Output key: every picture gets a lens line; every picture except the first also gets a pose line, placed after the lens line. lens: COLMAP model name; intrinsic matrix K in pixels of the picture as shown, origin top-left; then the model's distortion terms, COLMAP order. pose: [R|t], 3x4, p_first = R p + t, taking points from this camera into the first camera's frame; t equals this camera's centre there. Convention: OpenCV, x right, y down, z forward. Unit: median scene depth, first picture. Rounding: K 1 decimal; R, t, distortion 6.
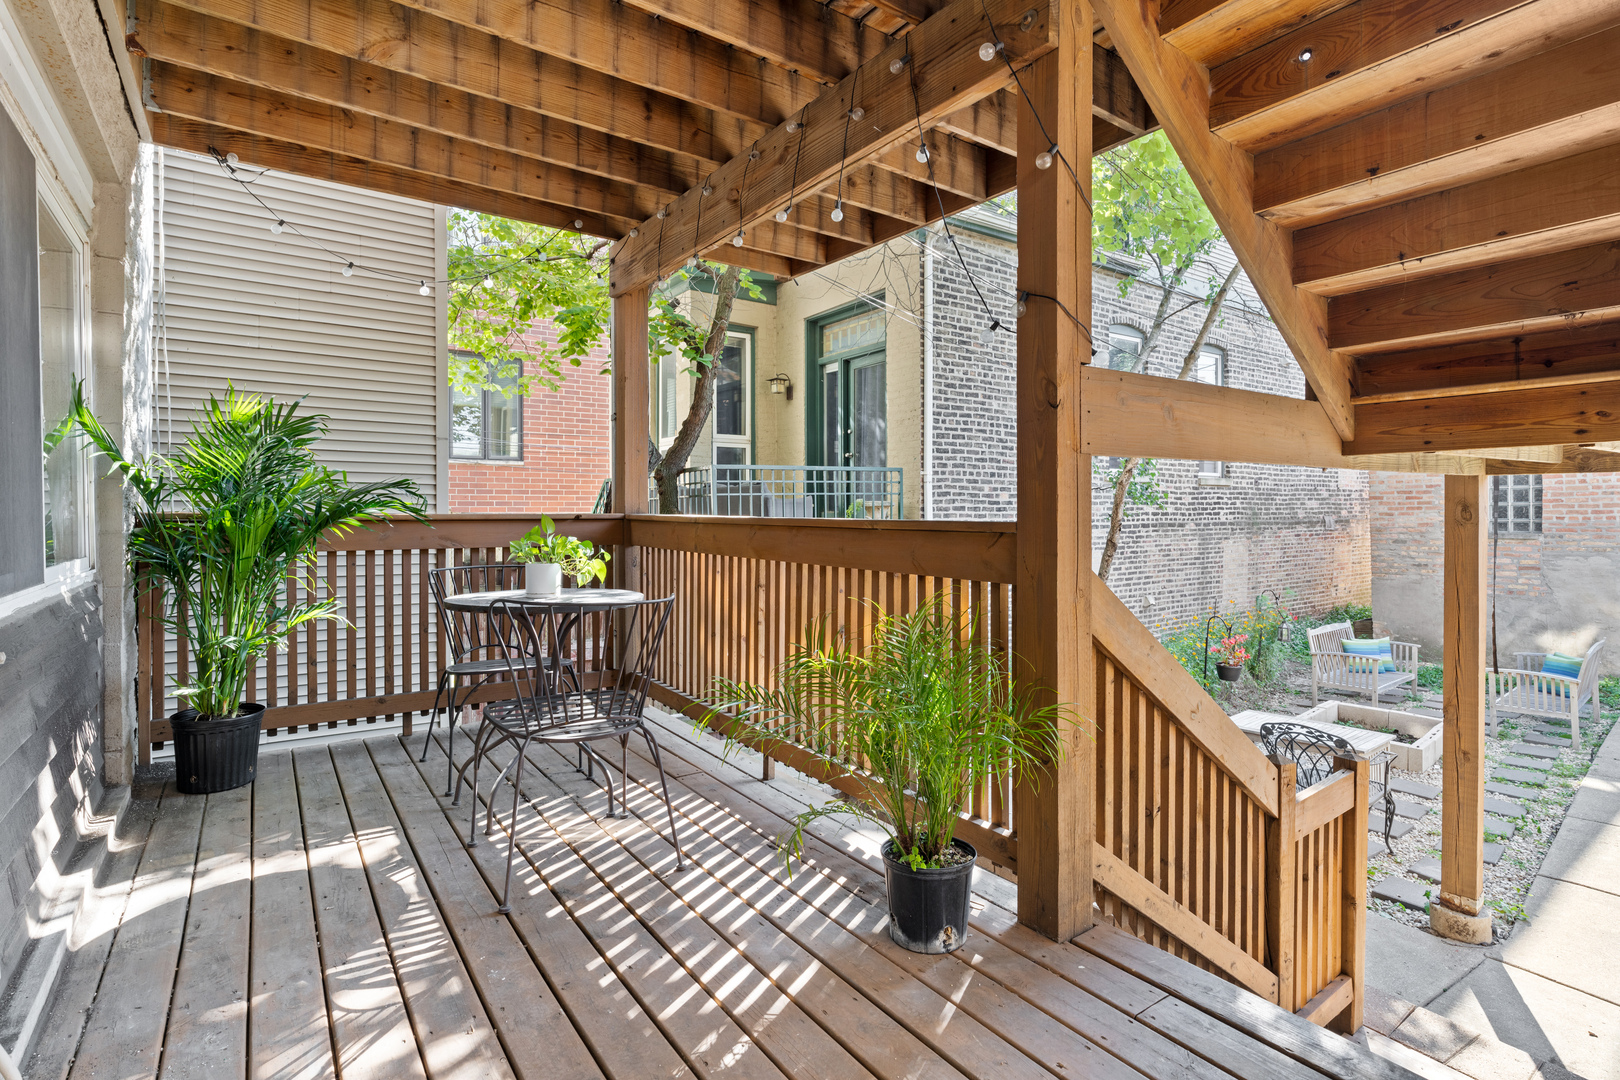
lens RADIAL K [[780.9, 0, 816.1], [0, 780.9, 528.8], [0, 0, 1]] dist [-0.004884, 0.002611]
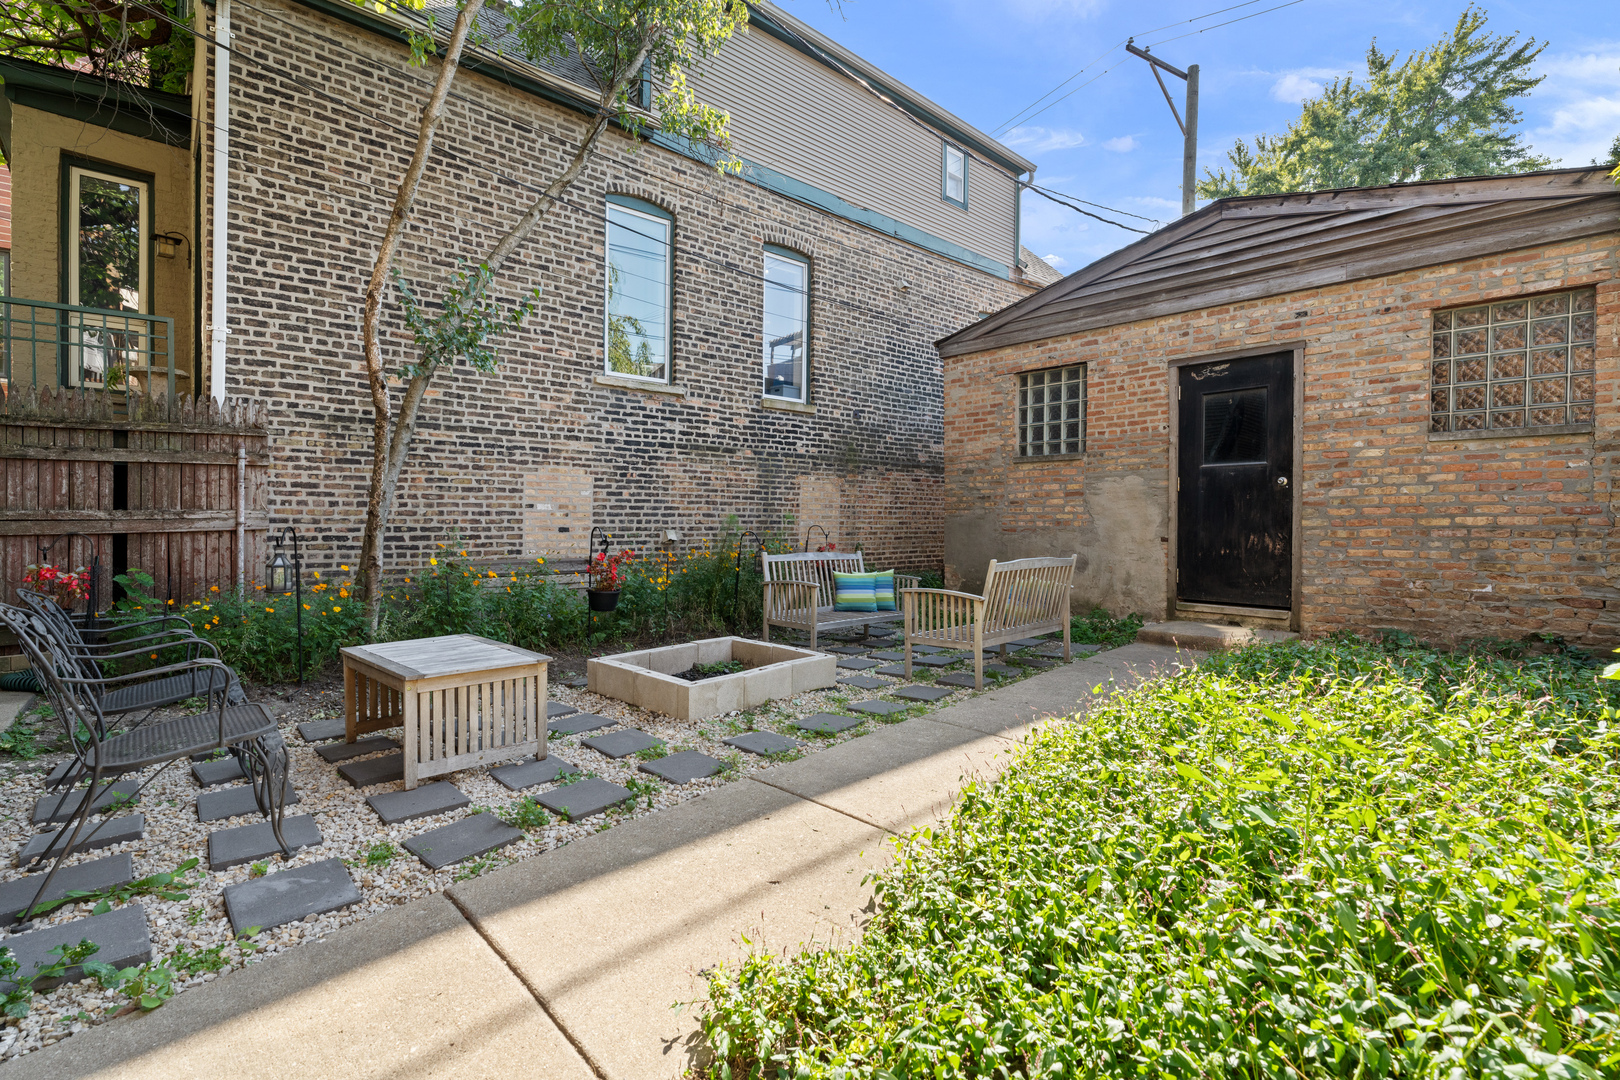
lens RADIAL K [[730.0, 0, 810.9], [0, 730.0, 539.4], [0, 0, 1]] dist [-0.002059, -0.000180]
pose [[0.993249, 0.009965, 0.115575, 0.490732], [-0.010324, 0.999944, 0.002515, 0.092824], [-0.115543, -0.003691, 0.993296, 0.218058]]
